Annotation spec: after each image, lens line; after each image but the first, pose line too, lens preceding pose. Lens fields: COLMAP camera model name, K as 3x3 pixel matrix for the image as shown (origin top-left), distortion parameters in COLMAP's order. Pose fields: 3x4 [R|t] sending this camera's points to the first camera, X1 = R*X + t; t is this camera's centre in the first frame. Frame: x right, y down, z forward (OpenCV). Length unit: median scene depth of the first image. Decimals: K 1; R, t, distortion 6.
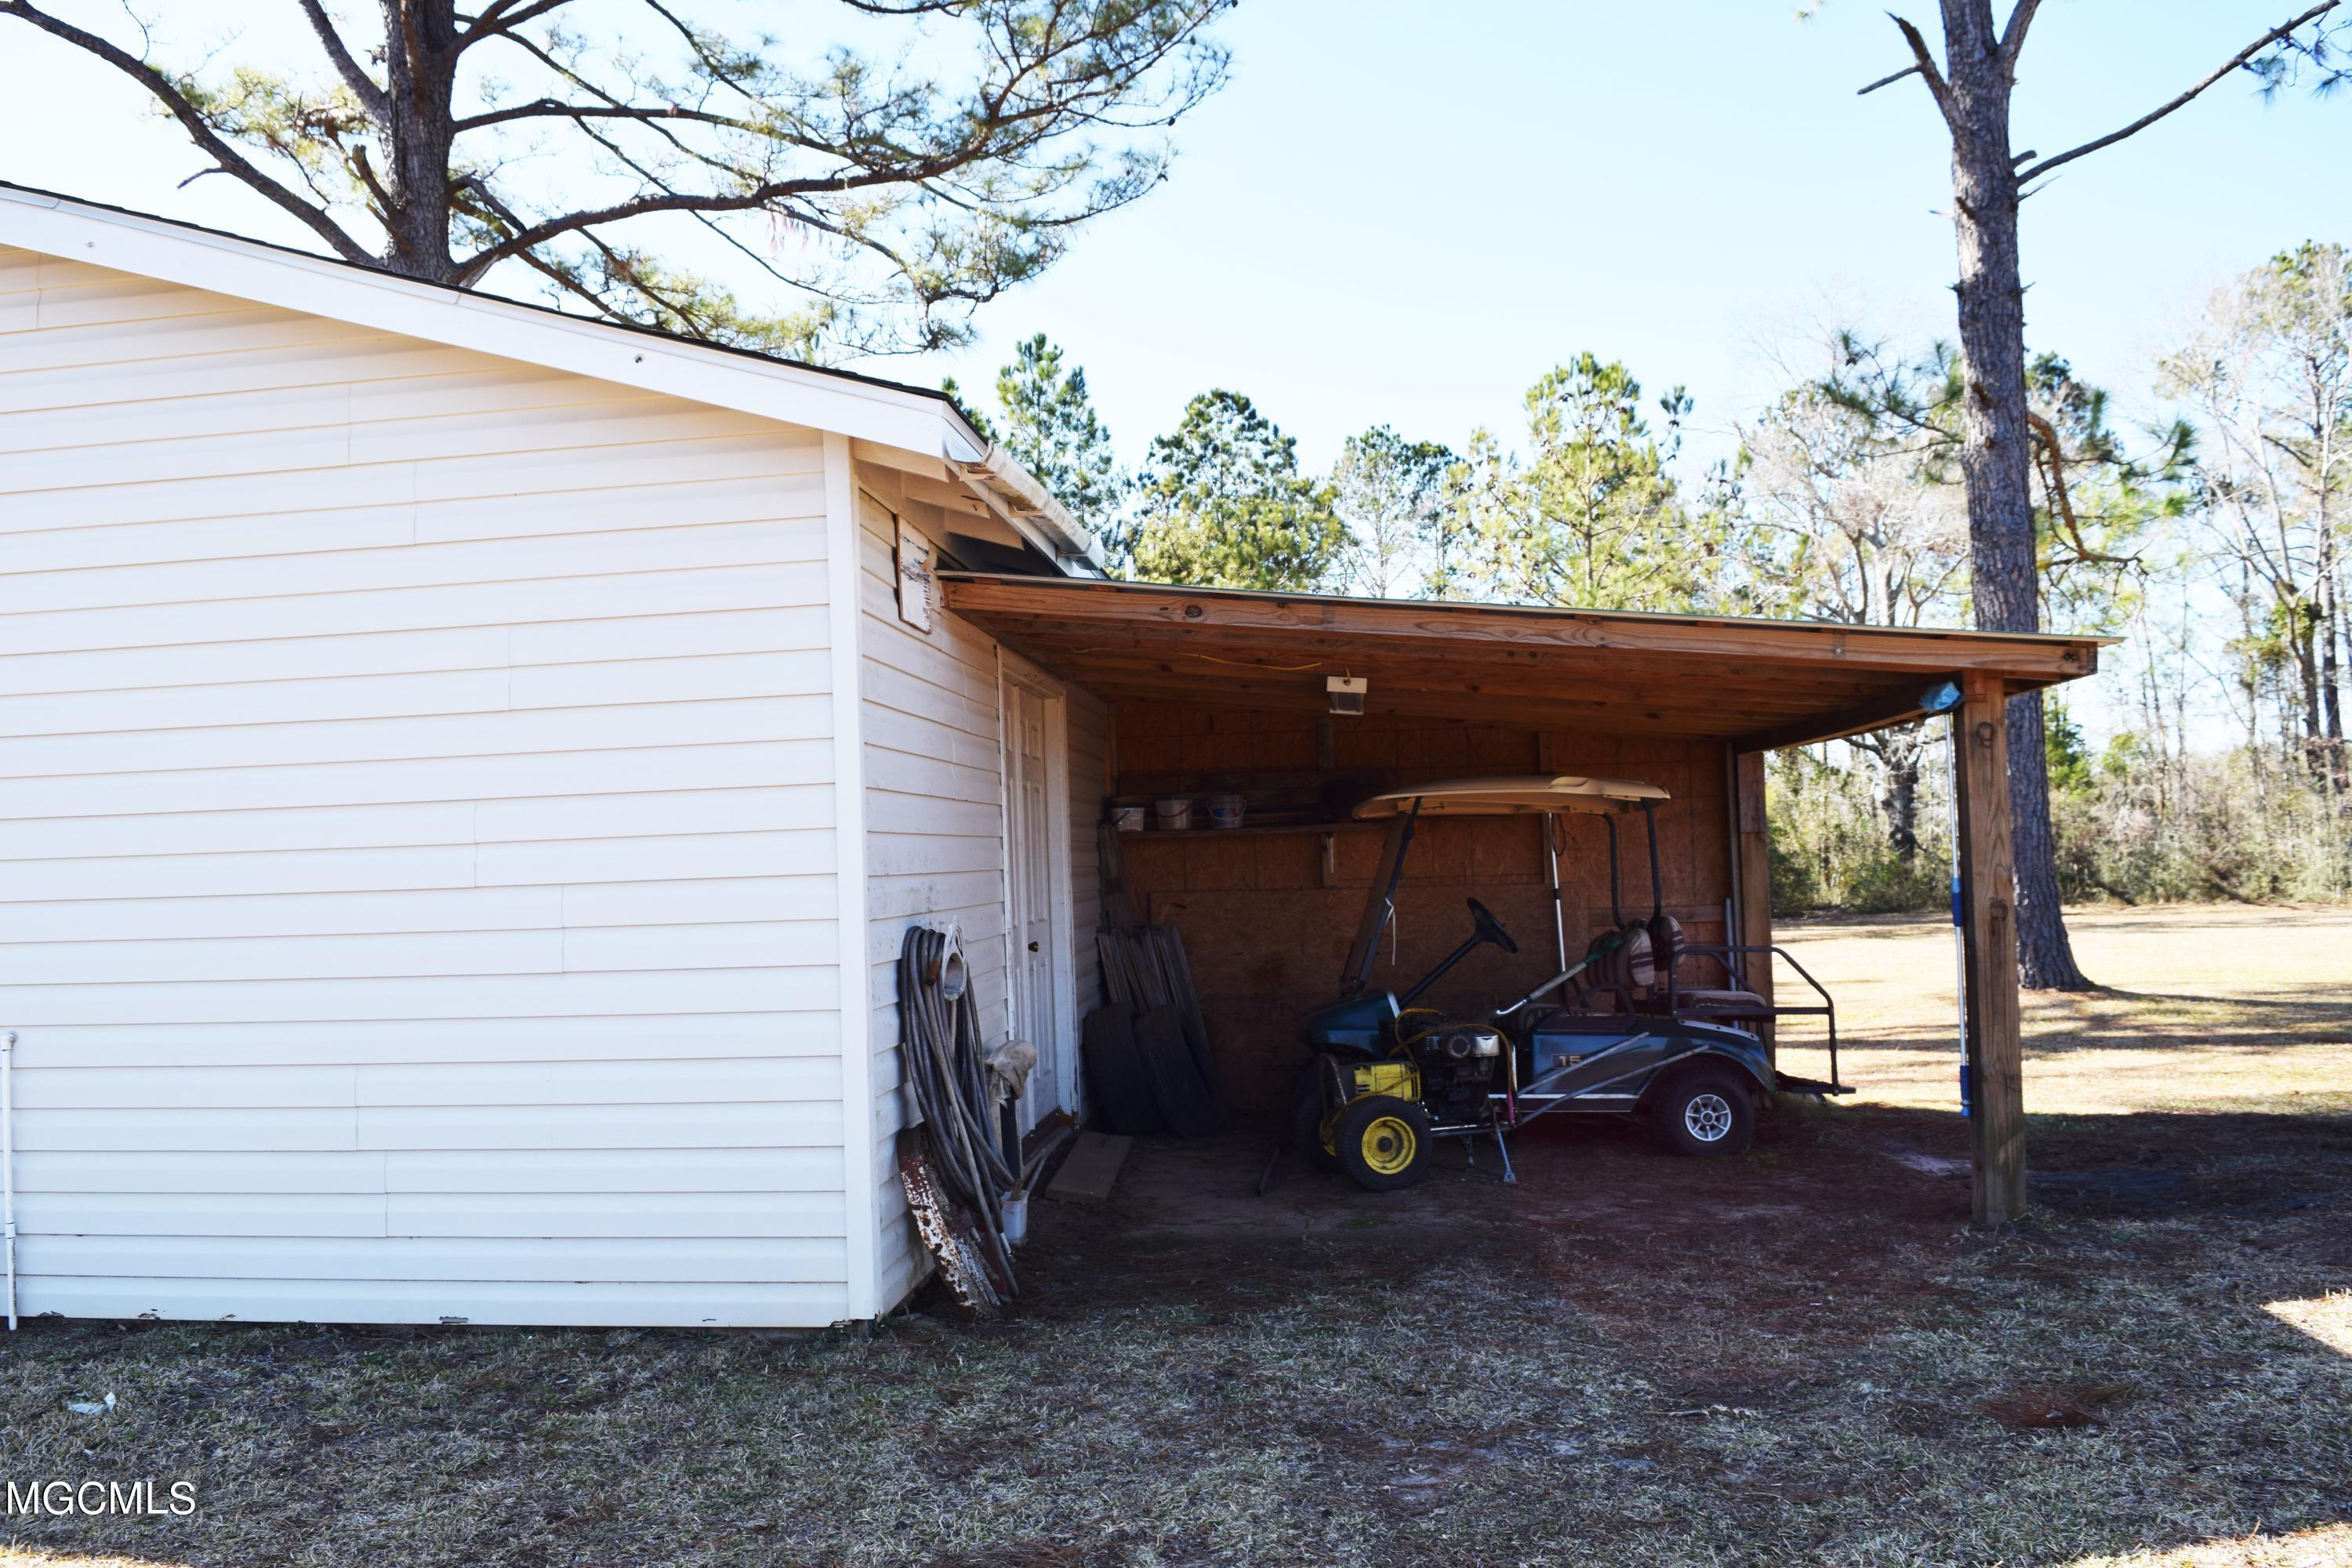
lens RADIAL K [[1826.2, 0, 1178.4], [0, 1826.2, 778.3], [0, 0, 1]] dist [-0.098890, 0.026076]
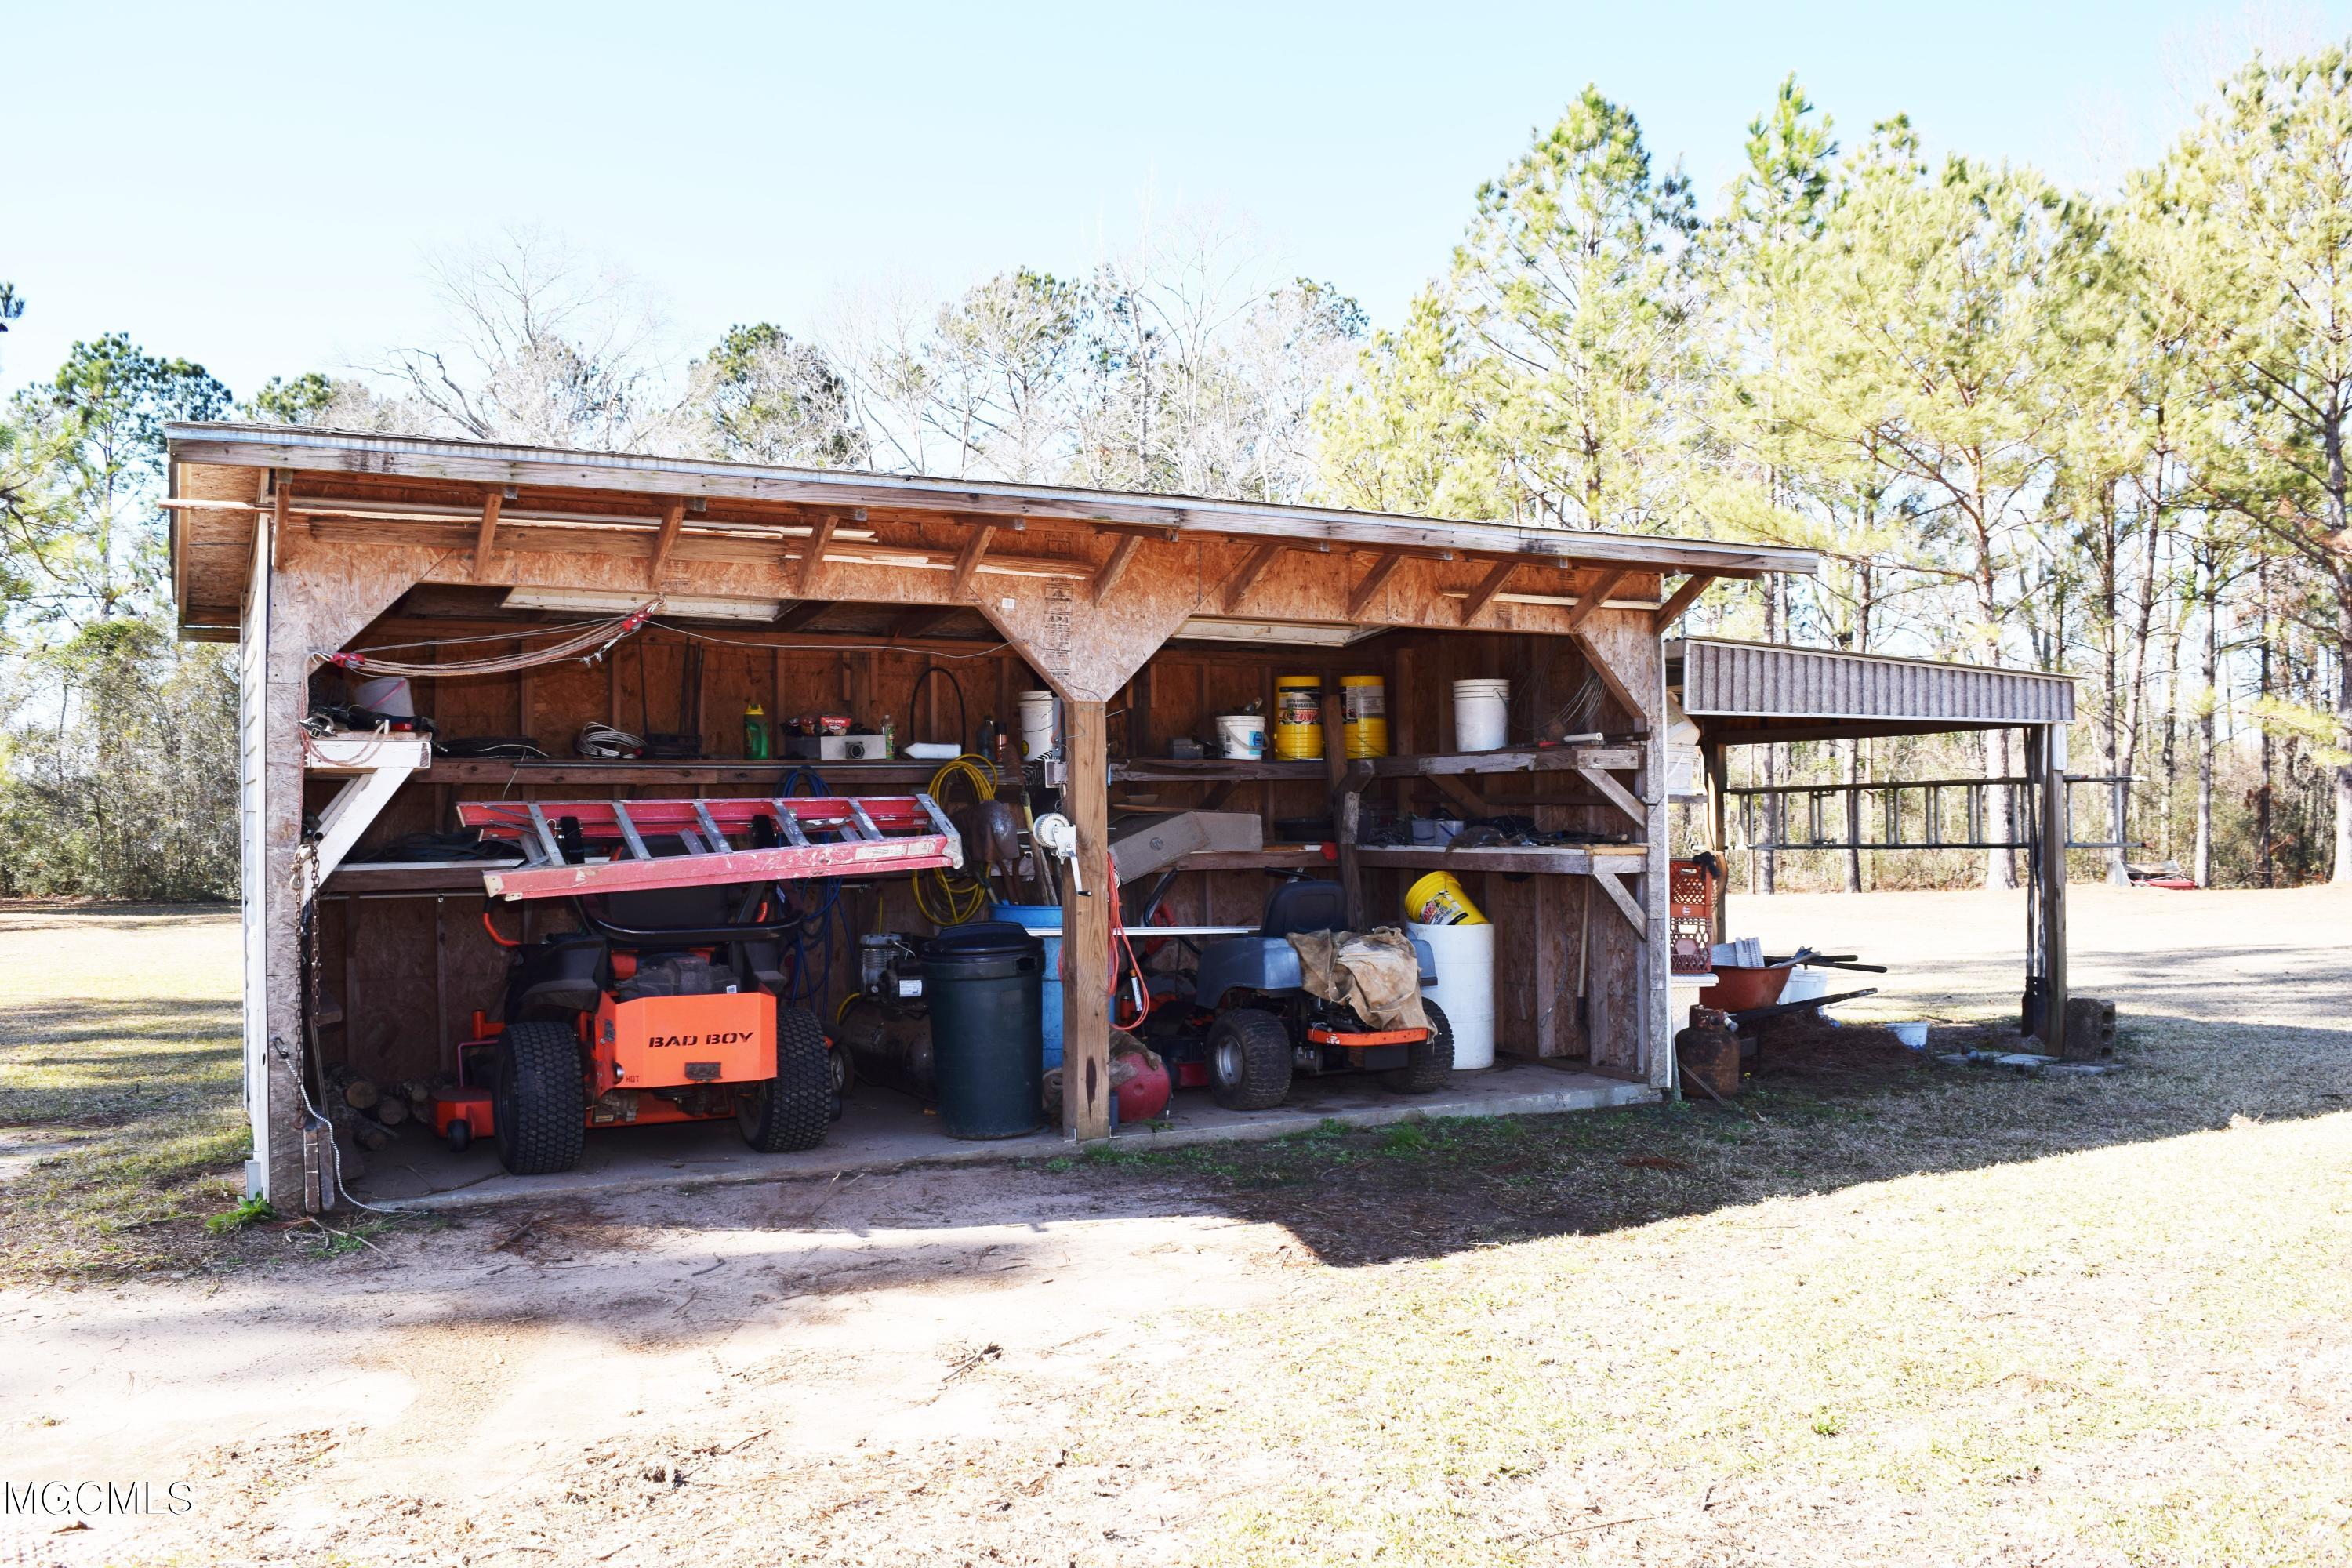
lens RADIAL K [[1826.2, 0, 1173.7], [0, 1826.2, 789.6], [0, 0, 1]] dist [-0.098890, 0.026076]
pose [[0.861092, 0.036269, 0.507154, 0.219018], [-0.047321, 0.998840, 0.008913, -0.005917], [-0.506242, -0.031673, 0.861809, -0.004940]]
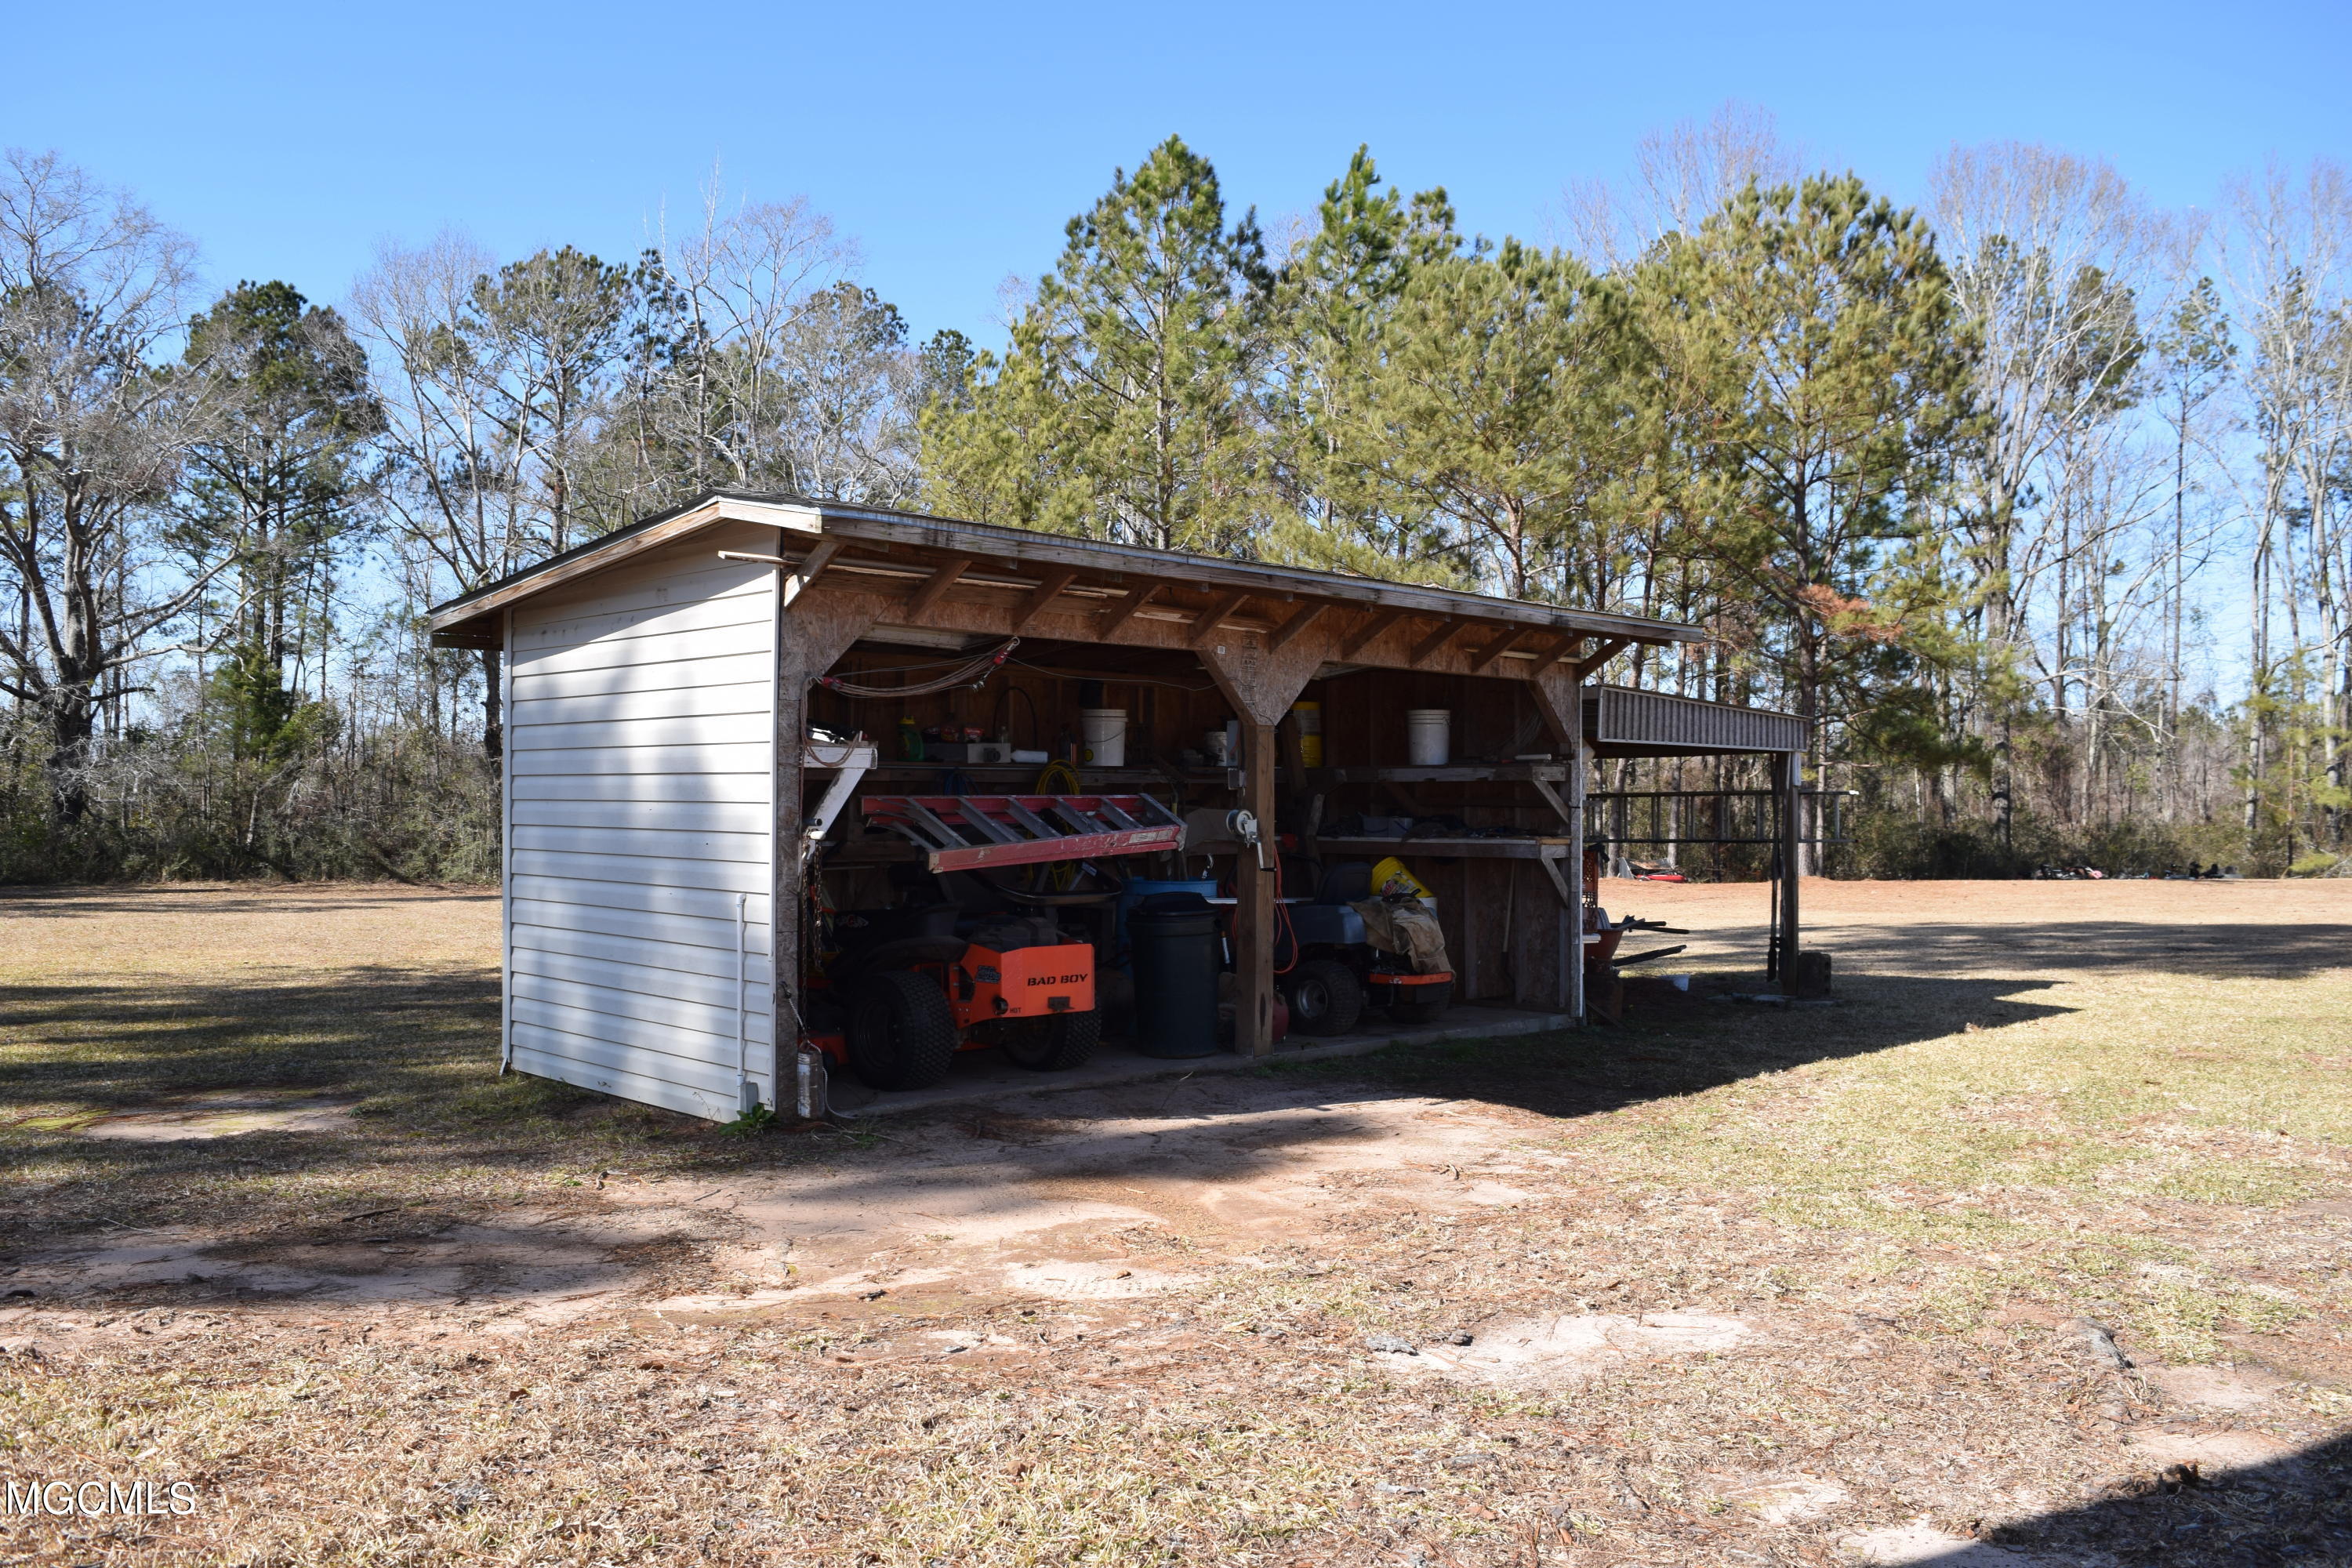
lens RADIAL K [[1826.2, 0, 1169.1], [0, 1826.2, 779.1], [0, 0, 1]] dist [-0.098890, 0.026076]
pose [[0.676762, 0.051233, 0.734417, 0.148422], [-0.063435, 0.997924, -0.011159, -0.003207], [-0.733464, -0.039036, 0.678606, -0.000202]]
